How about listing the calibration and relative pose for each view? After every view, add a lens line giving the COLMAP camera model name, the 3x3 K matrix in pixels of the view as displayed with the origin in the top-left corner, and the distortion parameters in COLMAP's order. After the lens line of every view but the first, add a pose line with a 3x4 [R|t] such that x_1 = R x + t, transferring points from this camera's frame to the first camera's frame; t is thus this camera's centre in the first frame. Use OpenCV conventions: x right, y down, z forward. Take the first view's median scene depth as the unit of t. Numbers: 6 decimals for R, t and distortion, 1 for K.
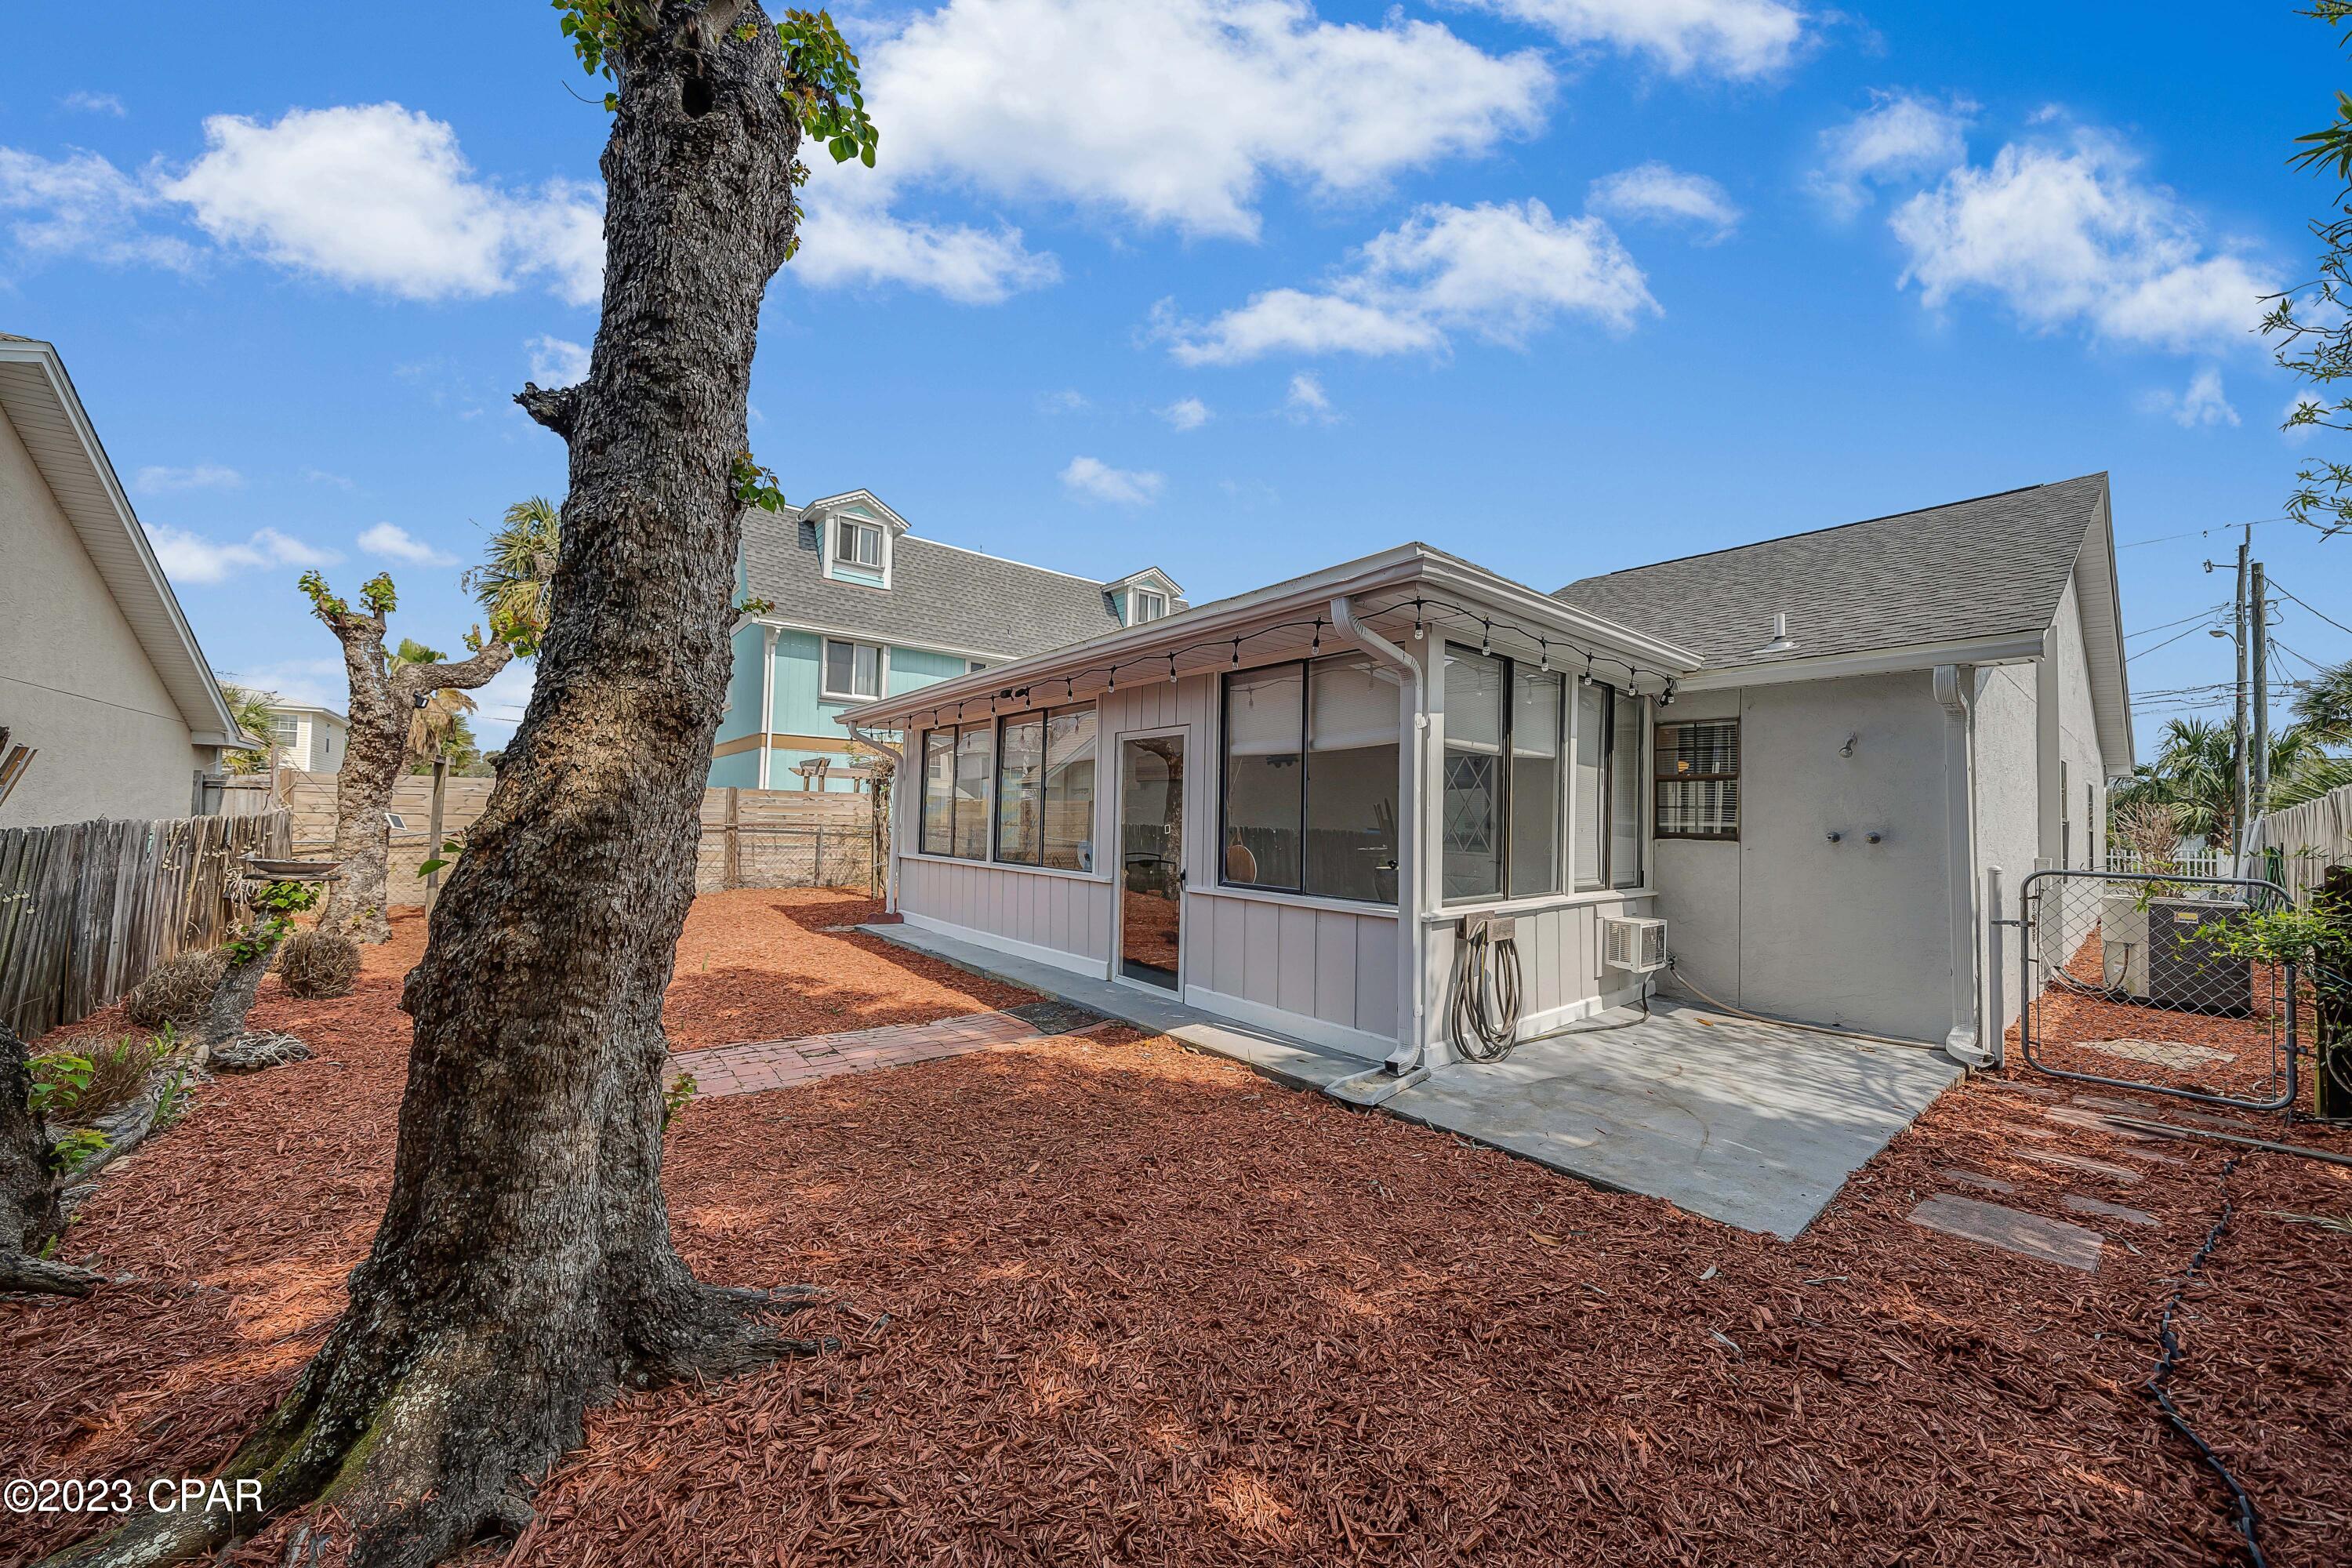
lens RADIAL K [[813.8, 0, 1176.0], [0, 813.8, 784.0], [0, 0, 1]] dist [0.012512, -0.000059]
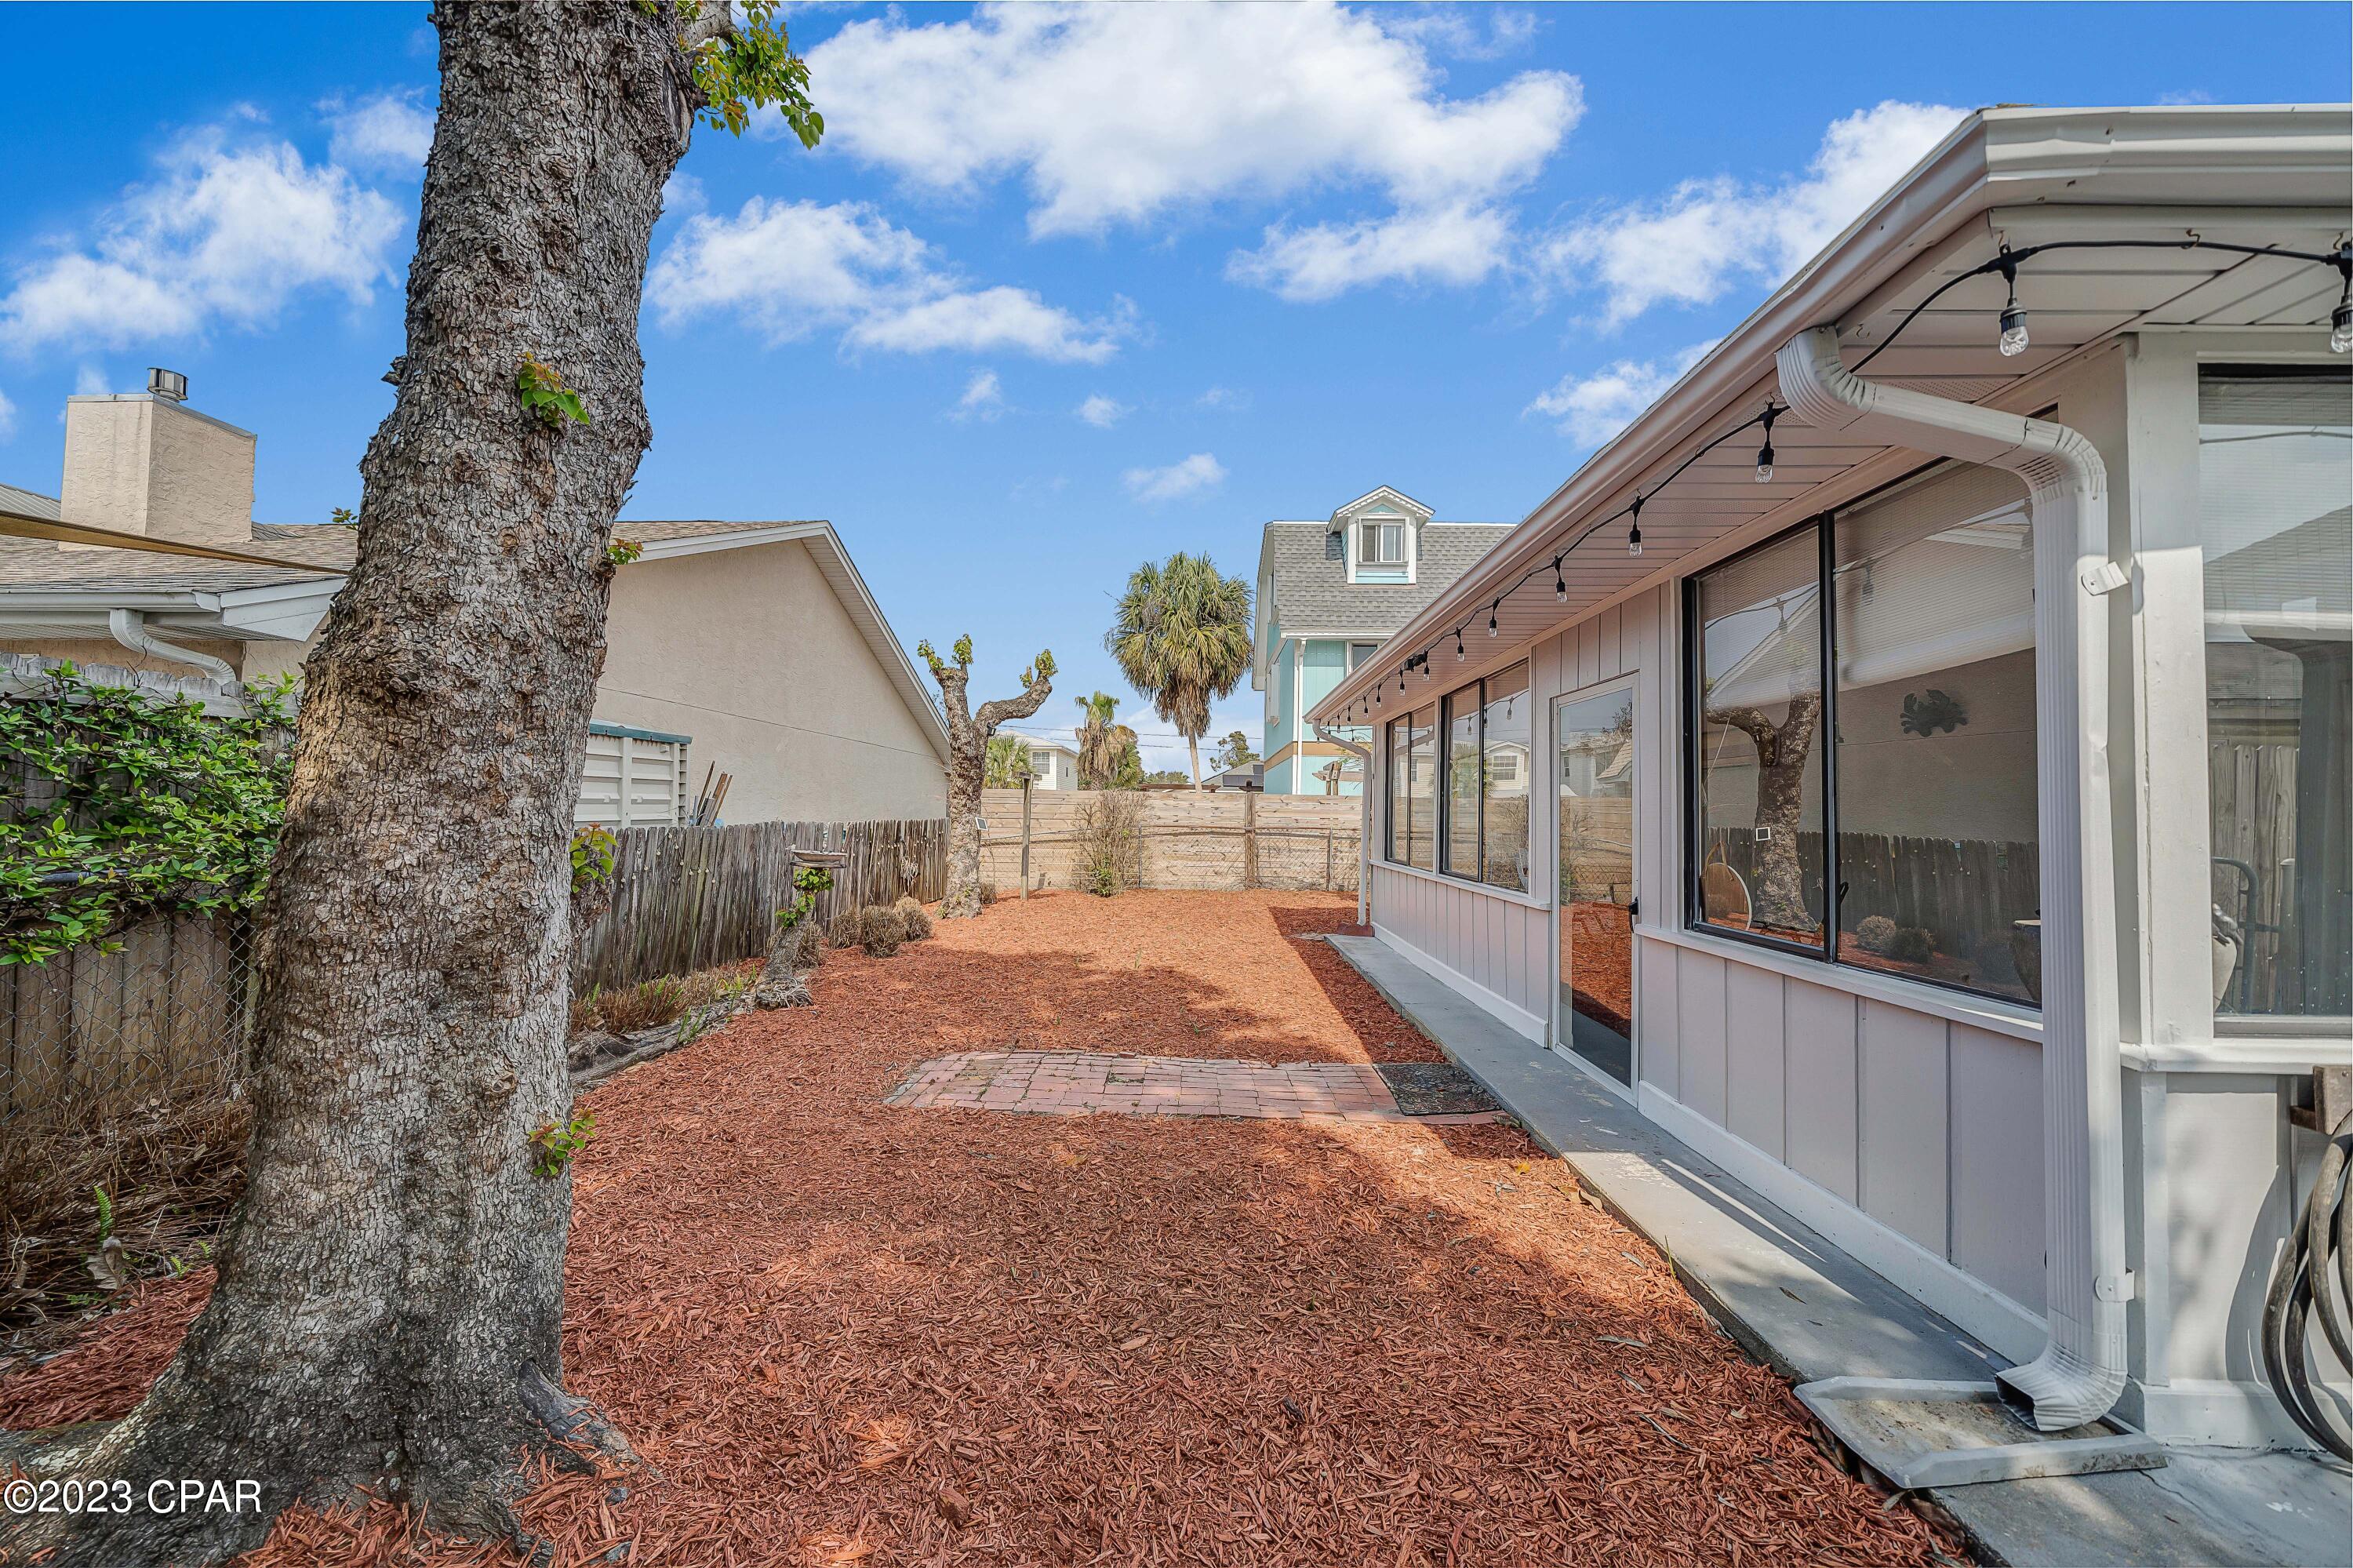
lens RADIAL K [[815.5, 0, 1161.5], [0, 815.5, 785.6], [0, 0, 1]] dist [-0.000235, -0.000072]
pose [[0.751904, -0.031385, -0.658525, 0.188081], [0.028408, 0.999481, -0.015198, 0.019248], [0.658660, -0.007280, 0.752405, 0.336407]]
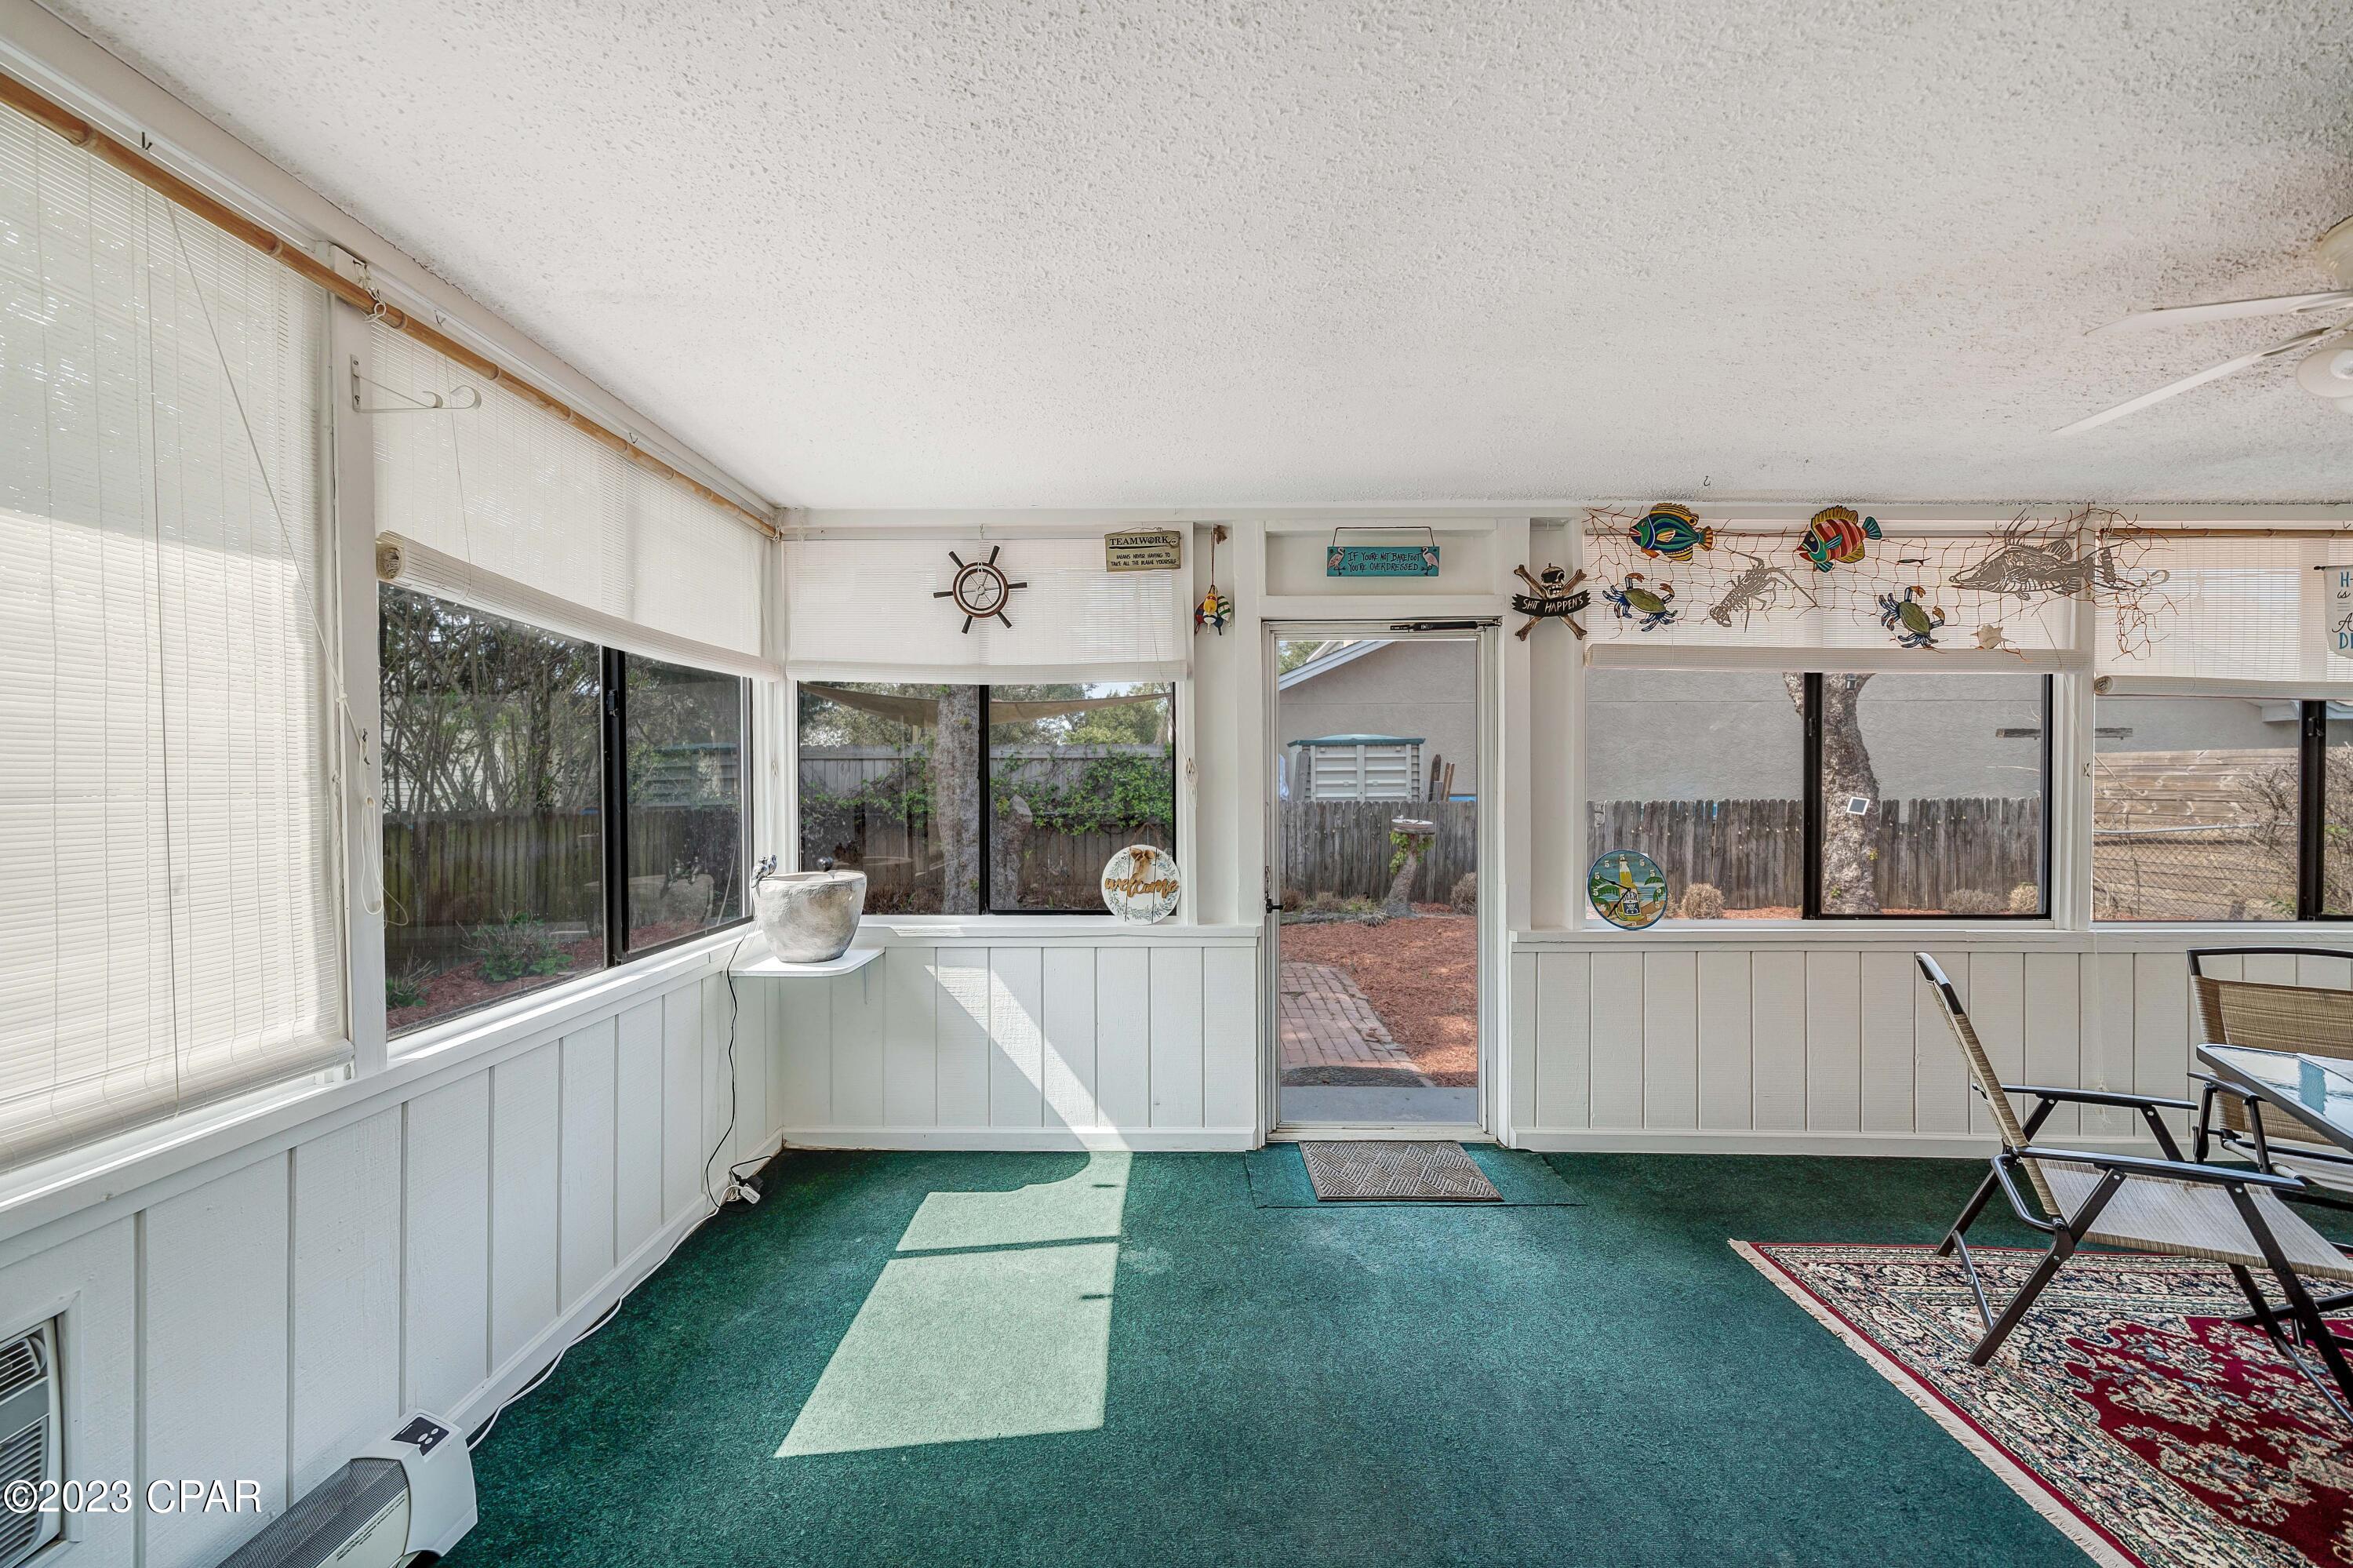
lens RADIAL K [[801.6, 0, 1176.6], [0, 801.6, 824.3], [0, 0, 1]] dist [-0.000161, -0.000088]
pose [[-0.640841, 0.017614, -0.767472, 0.515675], [0.018134, 0.999805, 0.007804, 0.069725], [0.767460, -0.008916, -0.641035, 1.534399]]
